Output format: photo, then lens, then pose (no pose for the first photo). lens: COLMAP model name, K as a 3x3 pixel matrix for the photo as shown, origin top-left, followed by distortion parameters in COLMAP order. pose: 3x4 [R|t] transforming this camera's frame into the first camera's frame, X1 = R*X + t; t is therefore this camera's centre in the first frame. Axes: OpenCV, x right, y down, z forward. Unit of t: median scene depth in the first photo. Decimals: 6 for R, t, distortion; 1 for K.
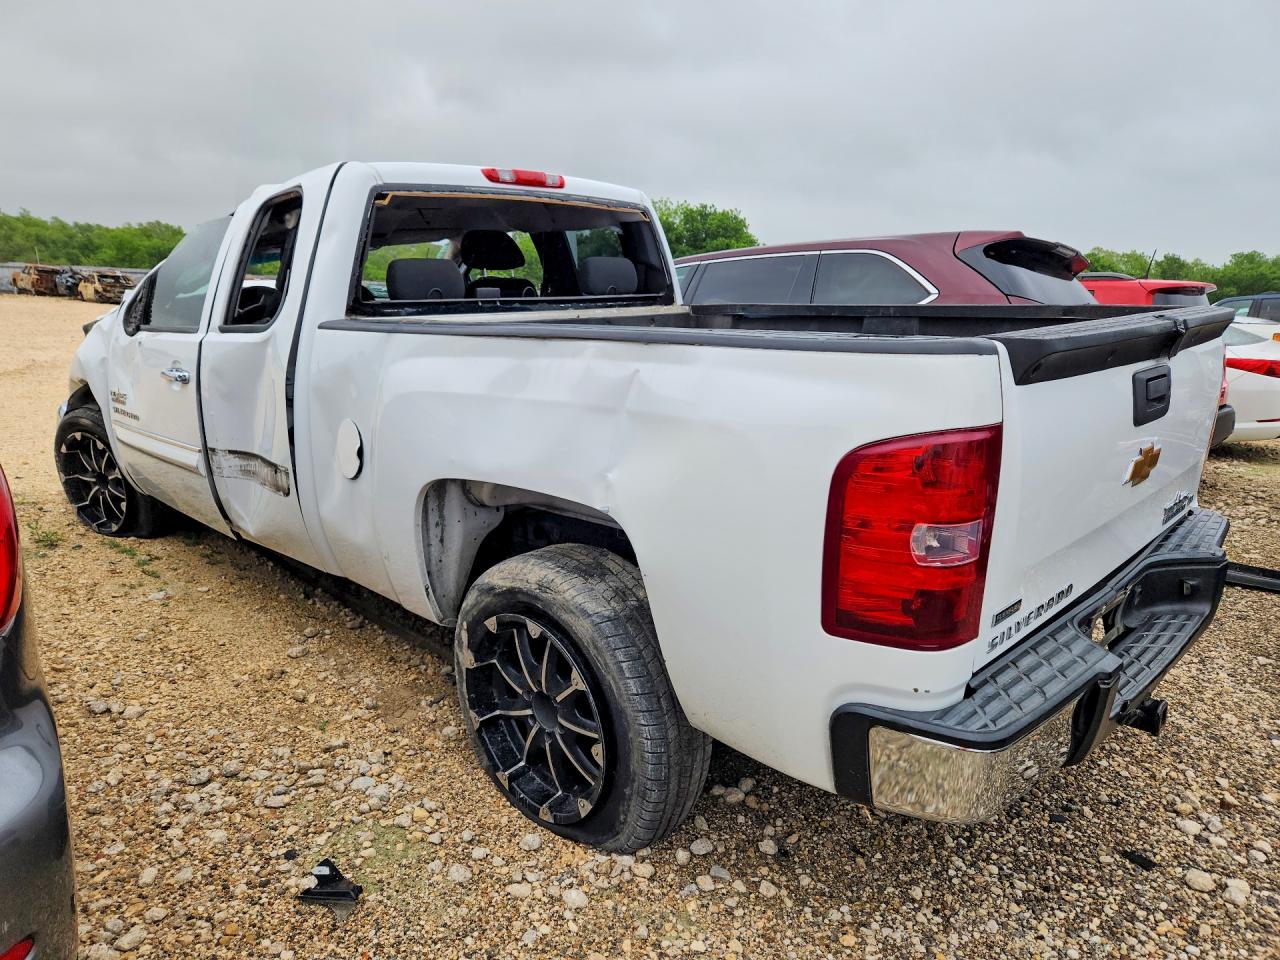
lens RADIAL K [[953.2, 0, 644.6], [0, 953.2, 484.4], [0, 0, 1]] dist [0.029963, -0.011755]
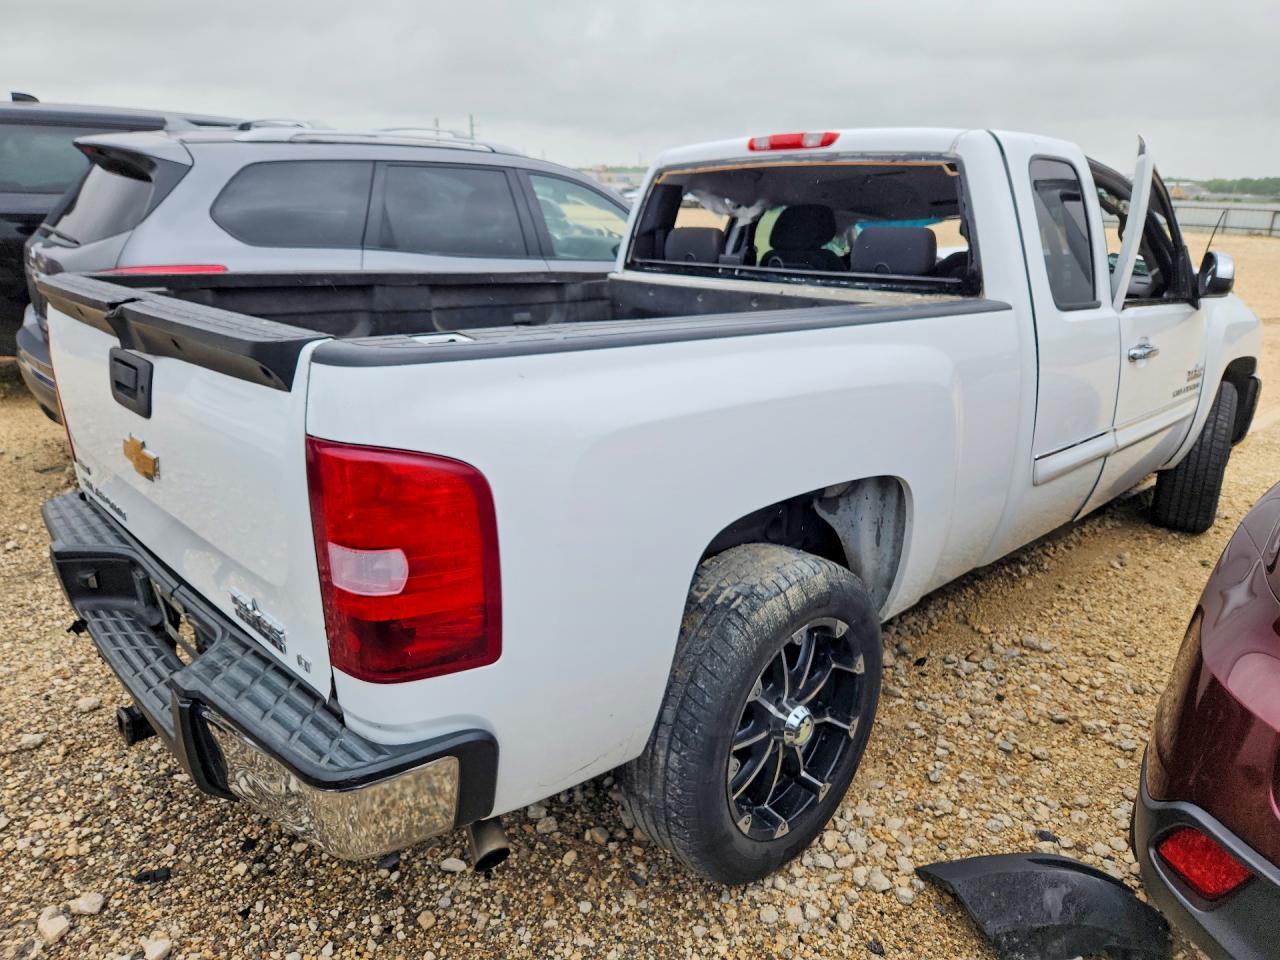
lens RADIAL K [[953.2, 0, 641.3], [0, 953.2, 481.8], [0, 0, 1]] dist [0.029963, -0.011755]
pose [[-0.126709, 0.265261, -0.955815, 0.910303], [-0.232159, 0.928888, 0.288564, -0.254879], [0.964389, 0.258465, -0.056115, 1.030922]]
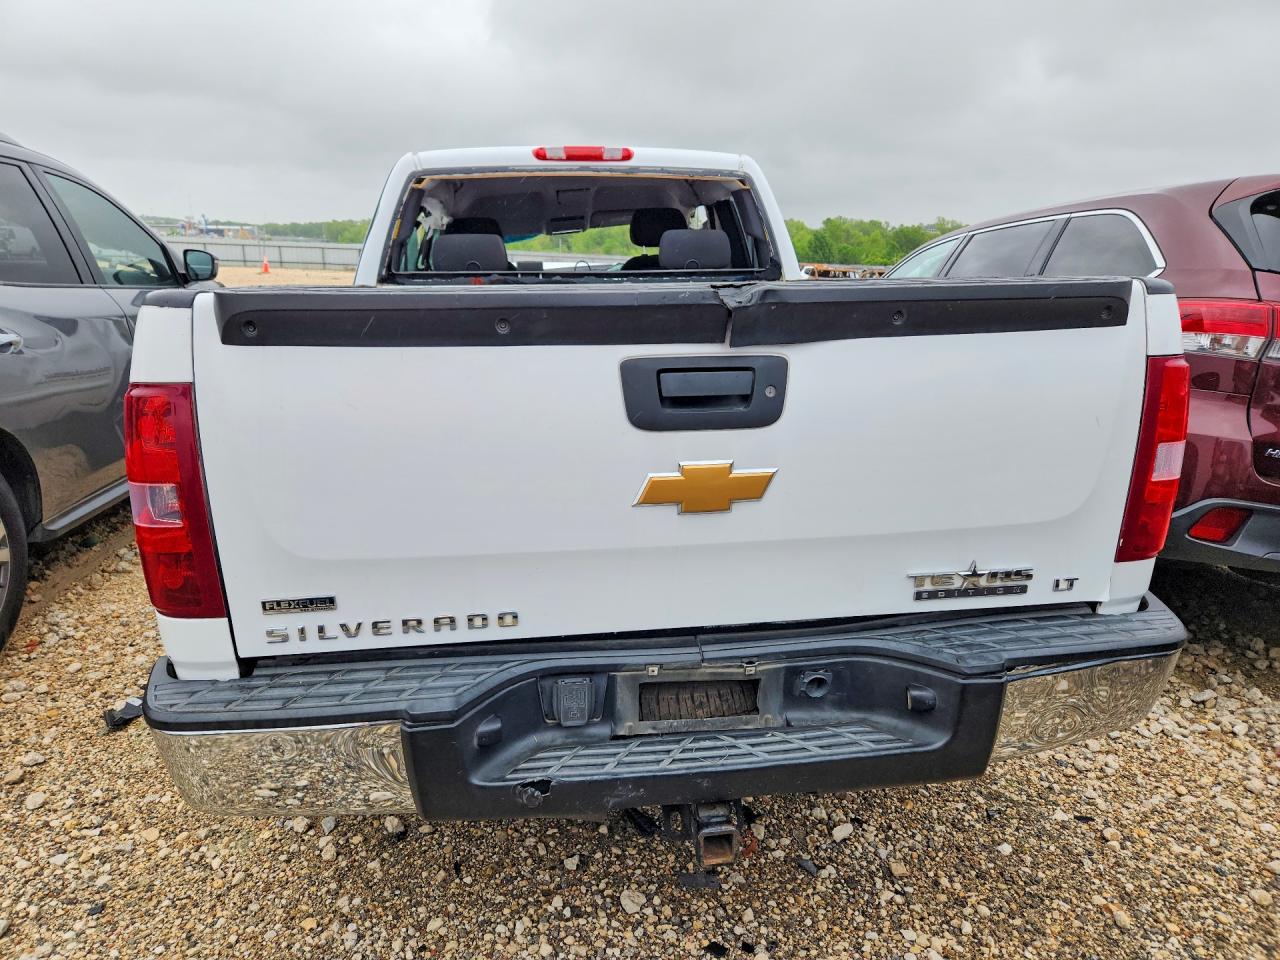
lens RADIAL K [[953.2, 0, 640.2], [0, 953.2, 474.9], [0, 0, 1]] dist [0.029963, -0.011755]
pose [[0.752825, 0.135083, -0.644210, 0.647248], [-0.135809, 0.989533, 0.048787, -0.040240], [0.644058, 0.050761, 0.763291, 0.286454]]
